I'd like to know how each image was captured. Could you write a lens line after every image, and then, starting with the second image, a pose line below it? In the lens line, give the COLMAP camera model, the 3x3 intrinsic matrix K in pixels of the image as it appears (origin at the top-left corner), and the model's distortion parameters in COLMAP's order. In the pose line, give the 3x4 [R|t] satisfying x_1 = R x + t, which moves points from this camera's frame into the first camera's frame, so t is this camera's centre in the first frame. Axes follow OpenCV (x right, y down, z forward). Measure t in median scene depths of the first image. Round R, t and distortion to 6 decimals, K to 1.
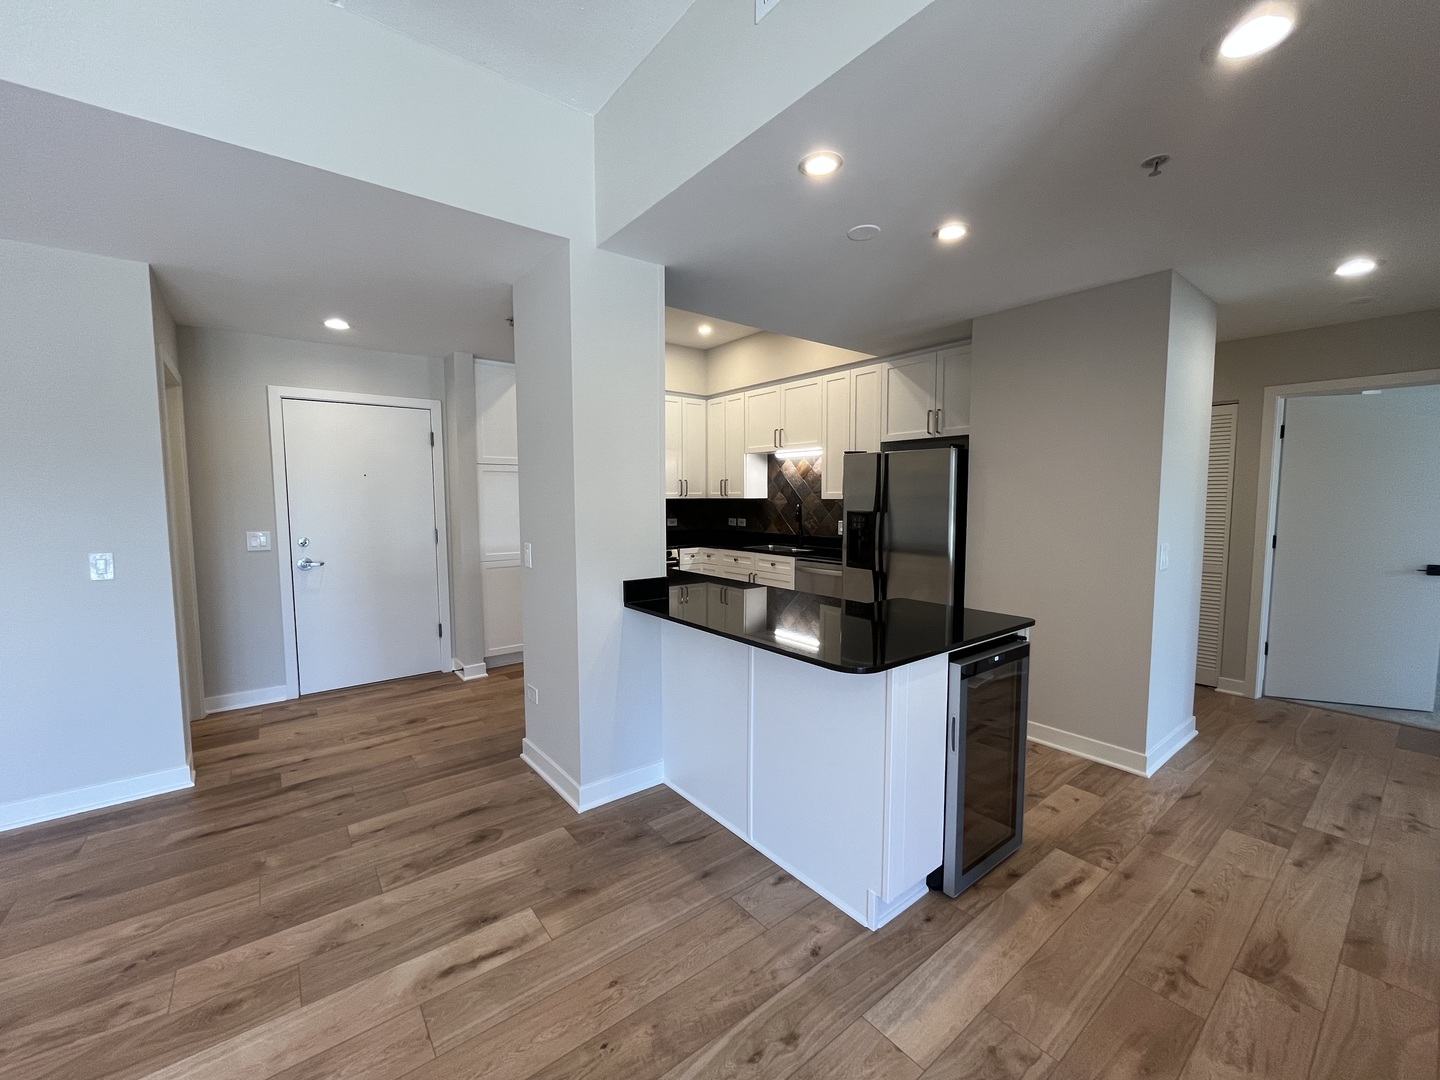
lens RADIAL K [[583.0, 0, 716.1], [0, 583.0, 539.0], [0, 0, 1]] dist [-0.003512, -0.000290]
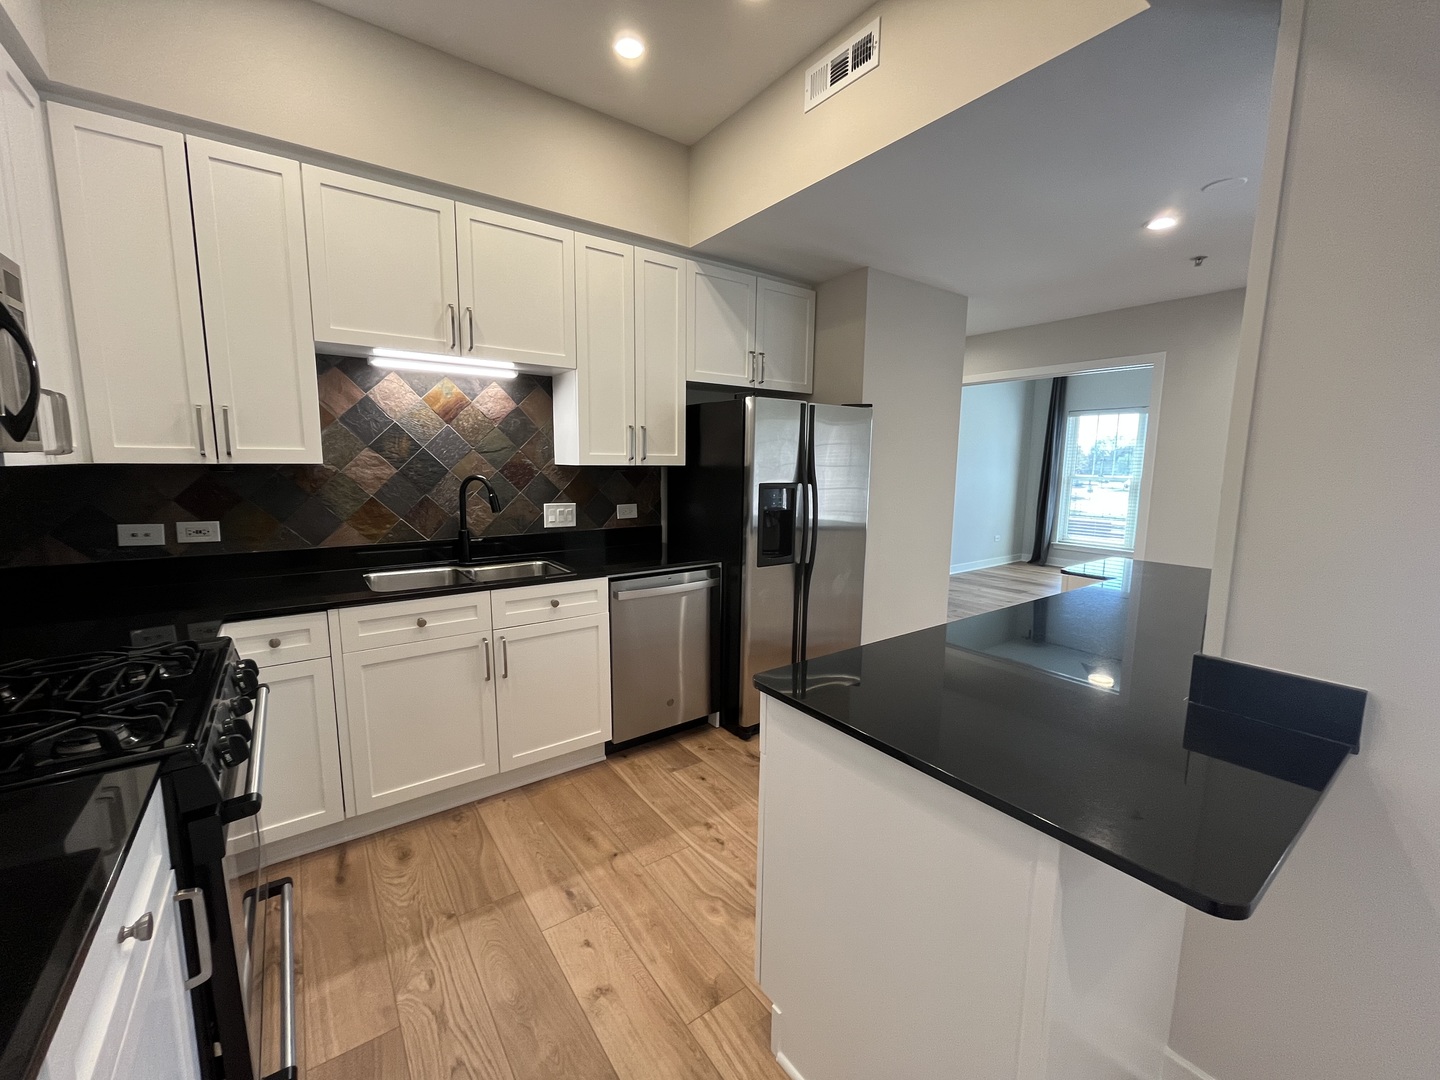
lens RADIAL K [[583.0, 0, 716.1], [0, 583.0, 539.0], [0, 0, 1]] dist [-0.003512, -0.000290]
pose [[0.038374, -0.136196, 0.989938, -0.513513], [0.063367, 0.989006, 0.133612, -0.090750], [-0.997252, 0.057602, 0.046583, 1.186001]]
